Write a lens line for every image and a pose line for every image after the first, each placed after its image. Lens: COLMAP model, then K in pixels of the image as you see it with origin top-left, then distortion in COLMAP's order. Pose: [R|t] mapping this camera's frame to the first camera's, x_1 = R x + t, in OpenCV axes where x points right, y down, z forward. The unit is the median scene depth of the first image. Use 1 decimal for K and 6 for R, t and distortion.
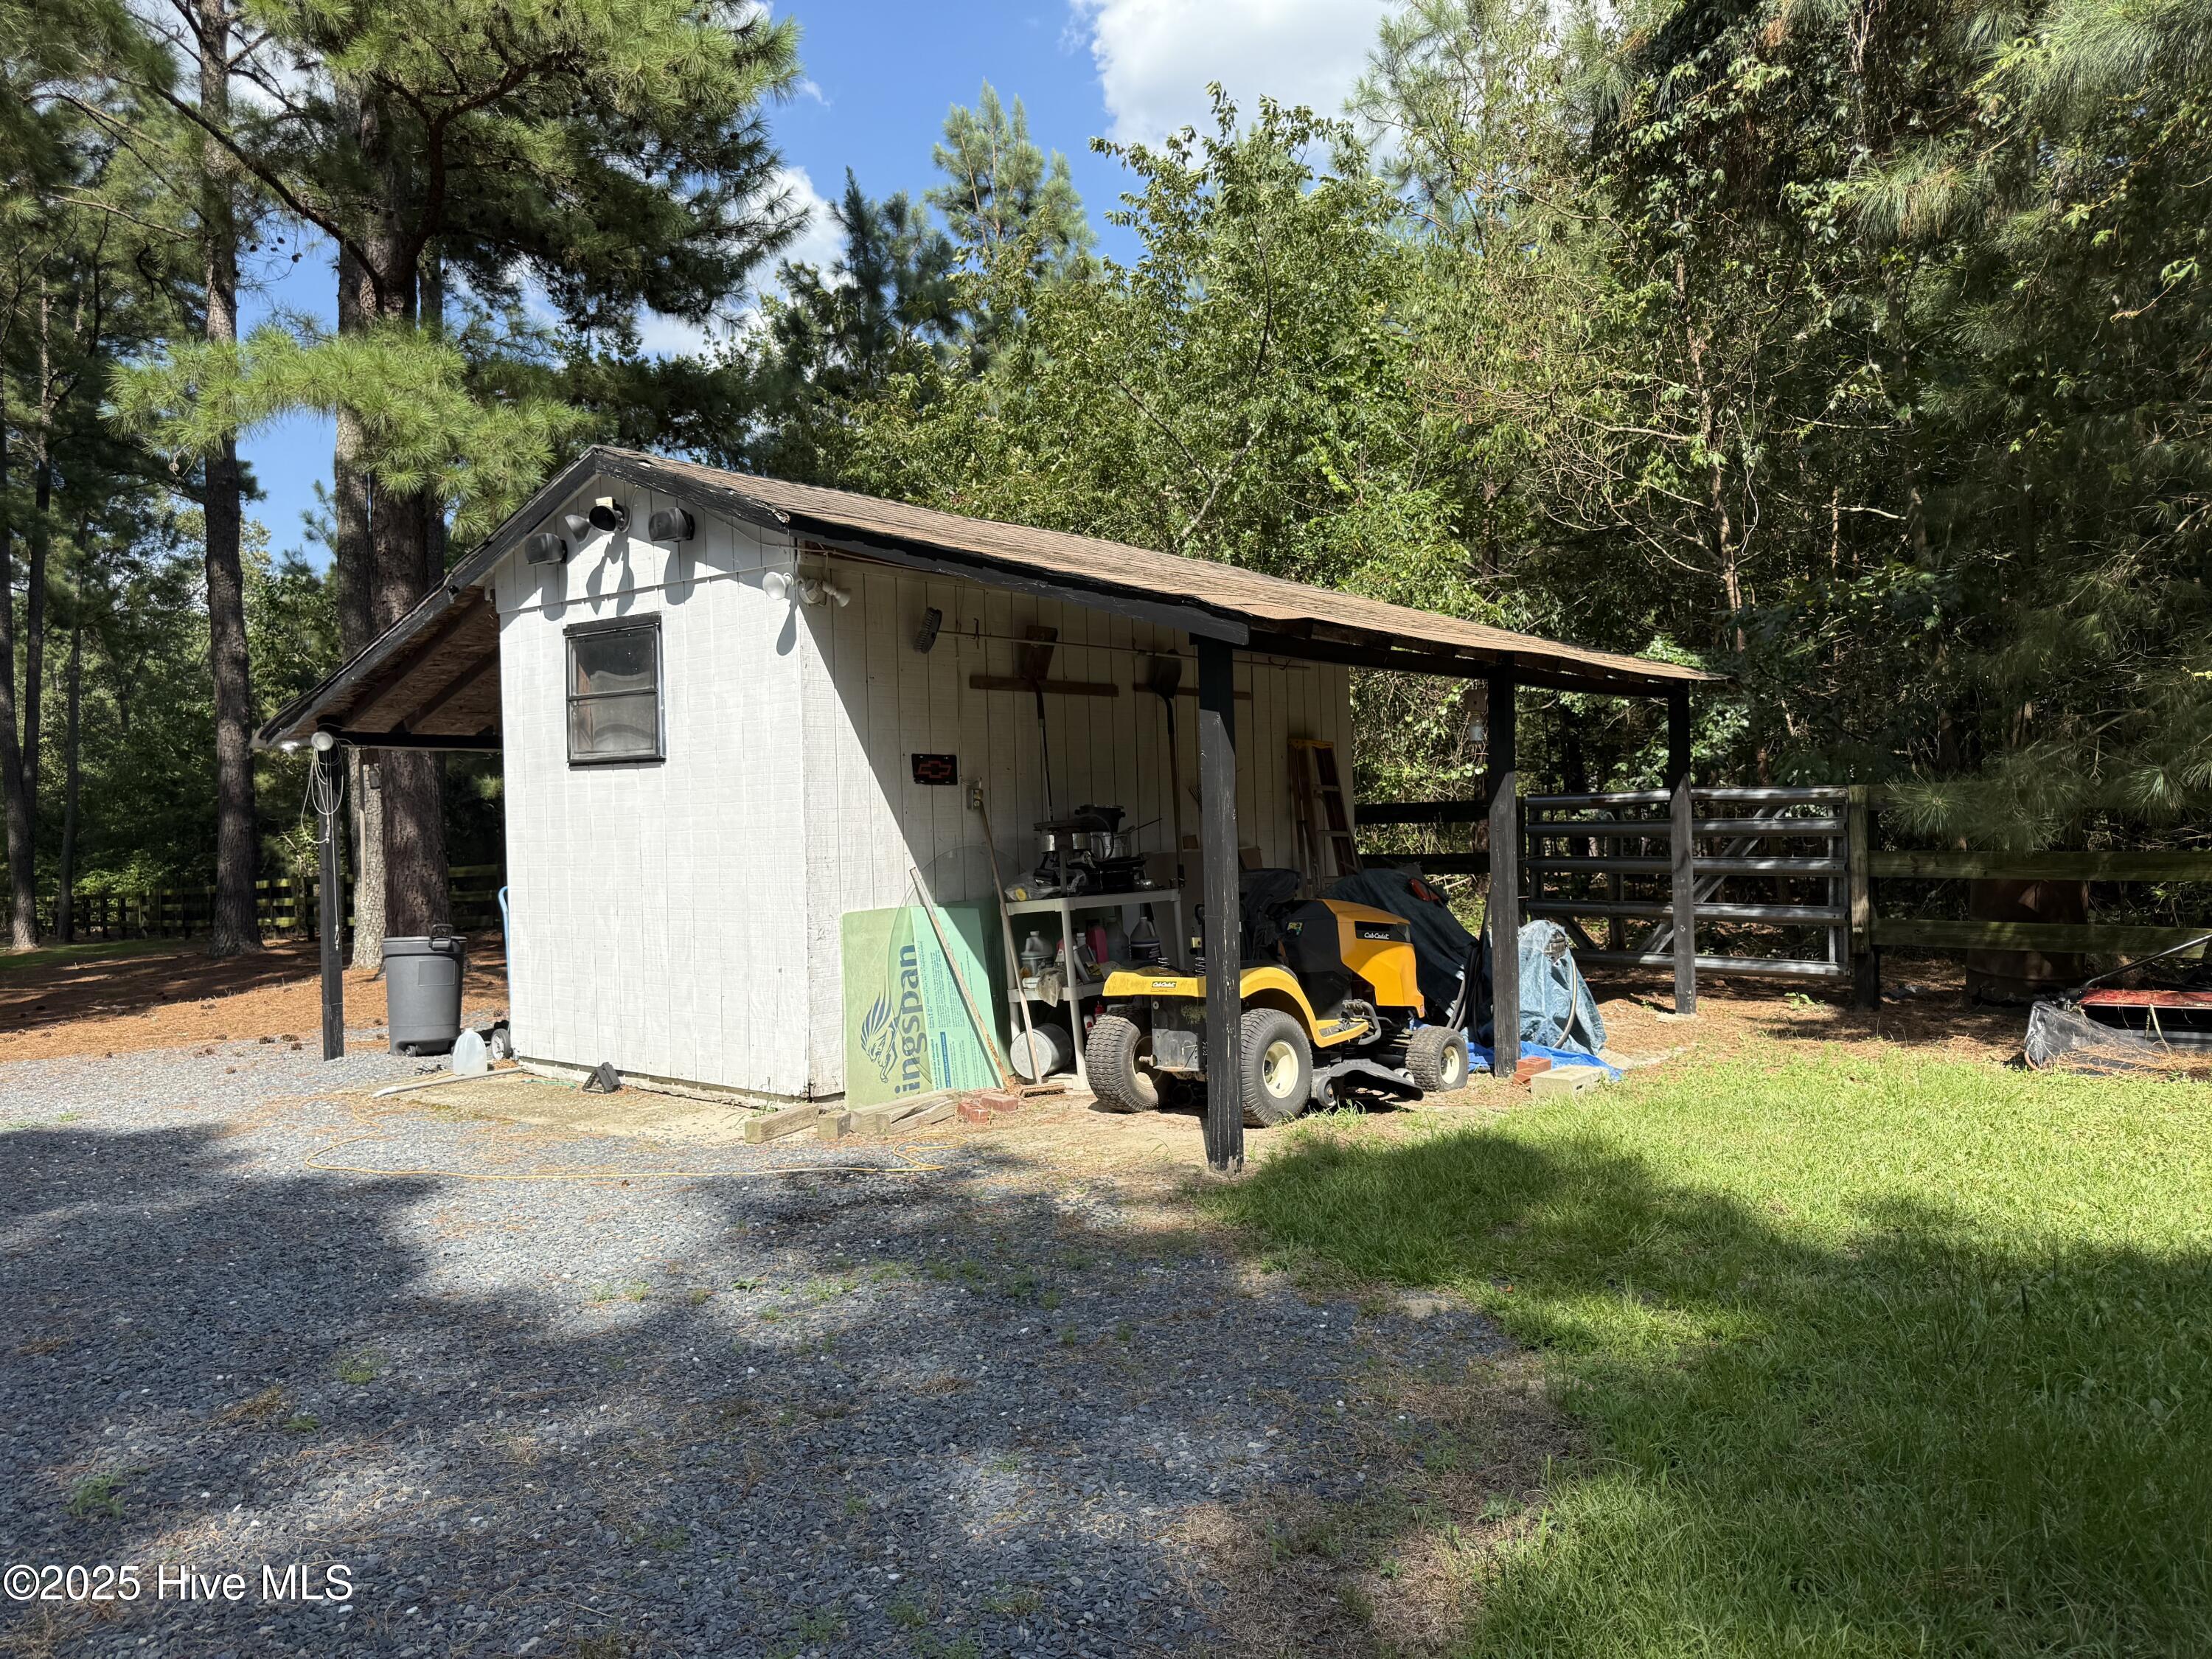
lens RADIAL K [[1528.4, 0, 1105.1], [0, 1528.4, 824.4], [0, 0, 1]] dist [0.039087, 0.000301]
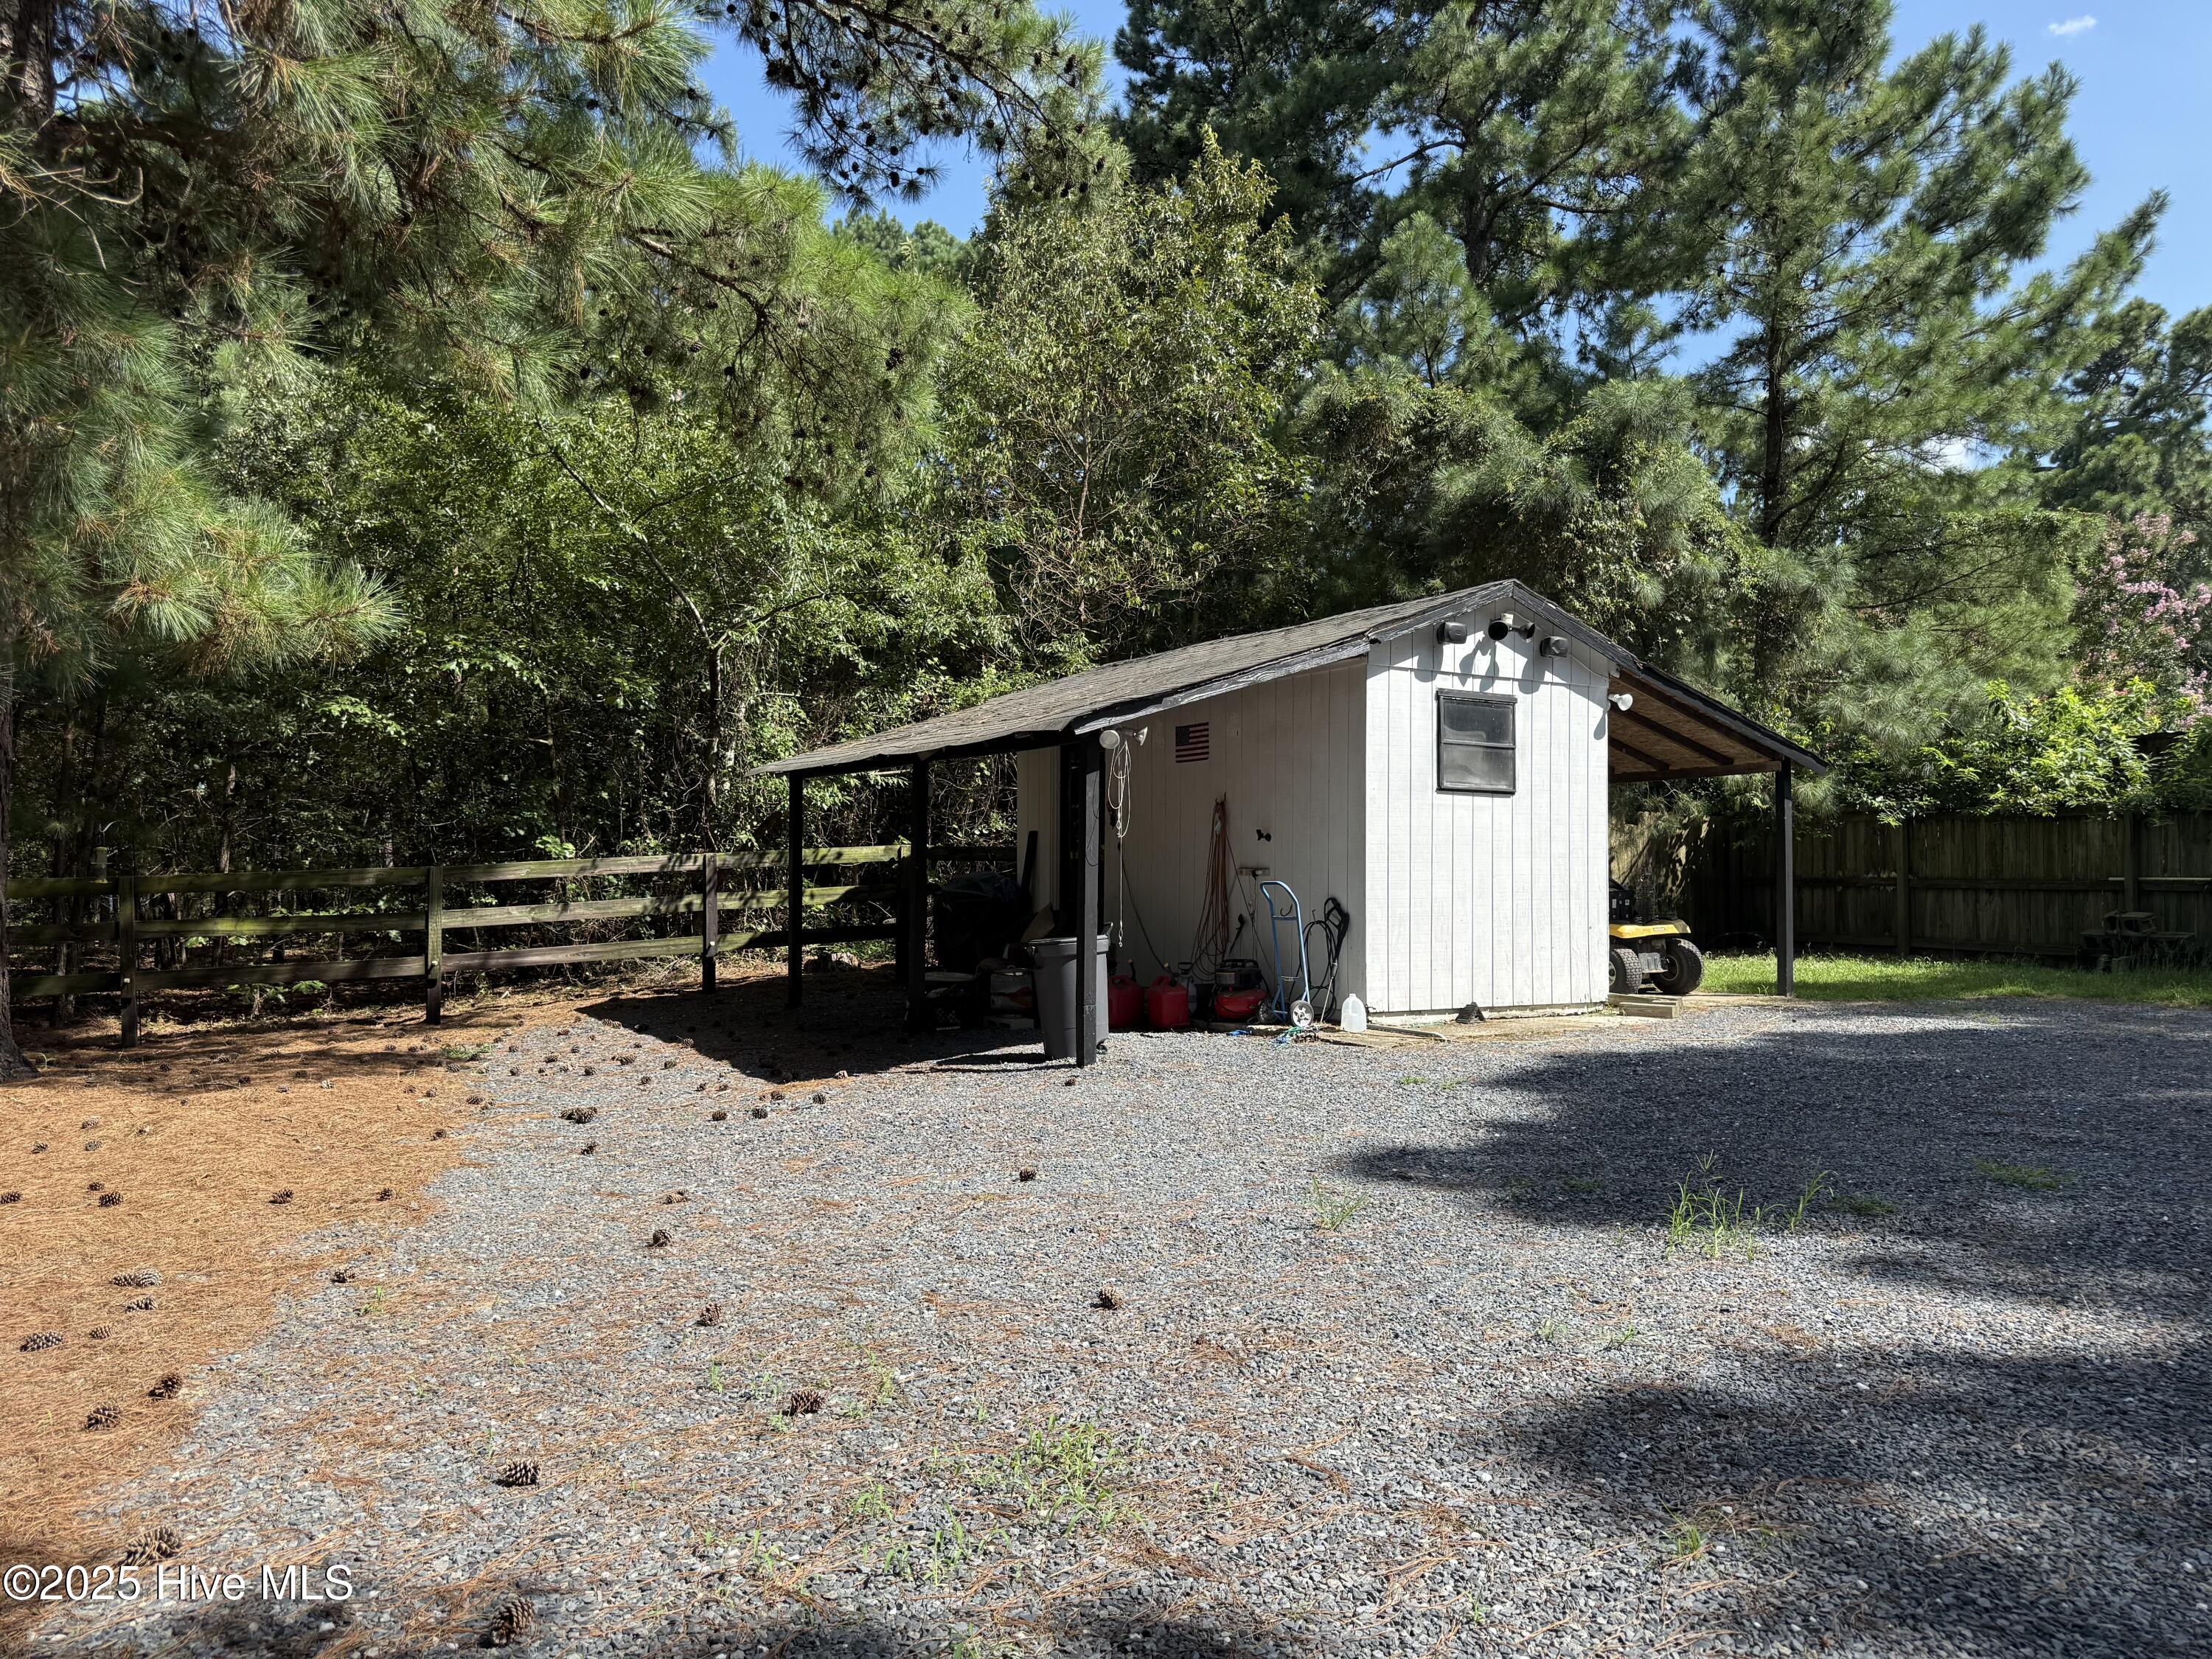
lens RADIAL K [[1528.4, 0, 1101.2], [0, 1528.4, 830.9], [0, 0, 1]] dist [0.039087, 0.000301]
pose [[0.359568, 0.045535, 0.932007, -1.790567], [-0.012292, 0.998953, -0.044063, 0.063923], [-0.933038, 0.004387, 0.359751, 0.815568]]
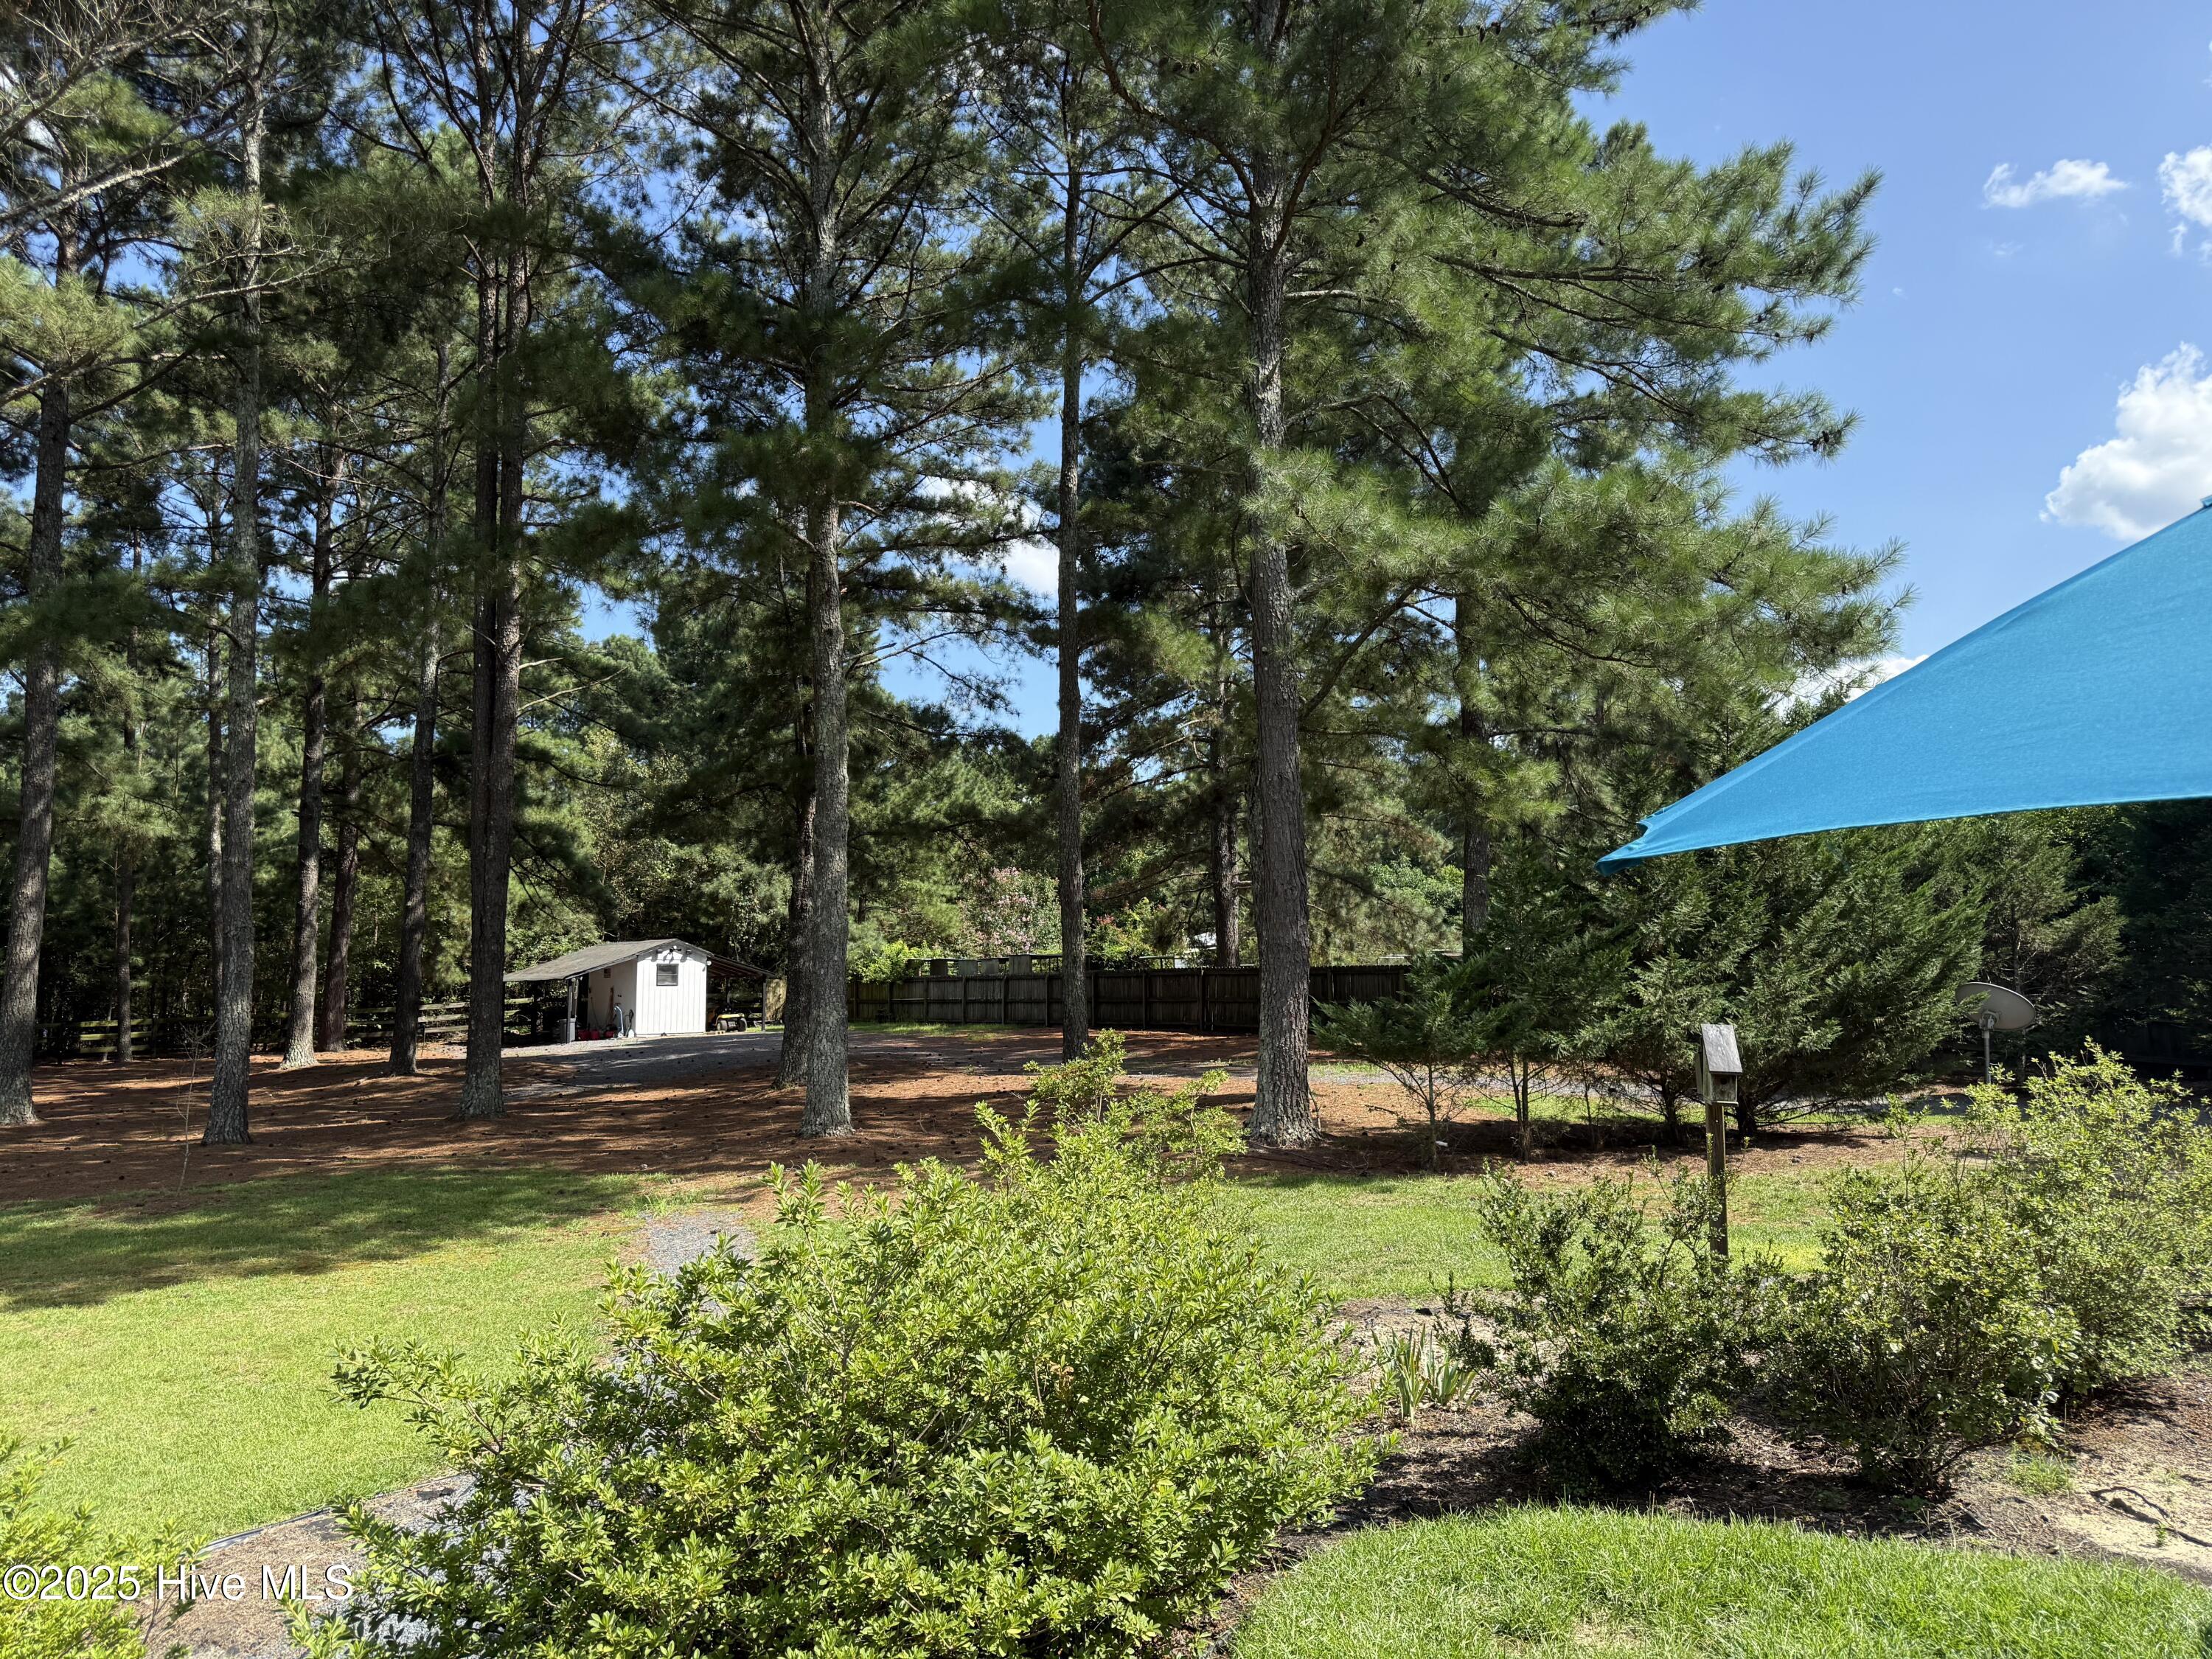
lens RADIAL K [[1528.4, 0, 1116.5], [0, 1528.4, 838.8], [0, 0, 1]] dist [0.039087, 0.000301]
pose [[0.152942, 0.109857, 0.982110, -6.521734], [0.009413, 0.993595, -0.112608, 0.092452], [-0.988190, 0.026467, 0.150929, -1.892385]]
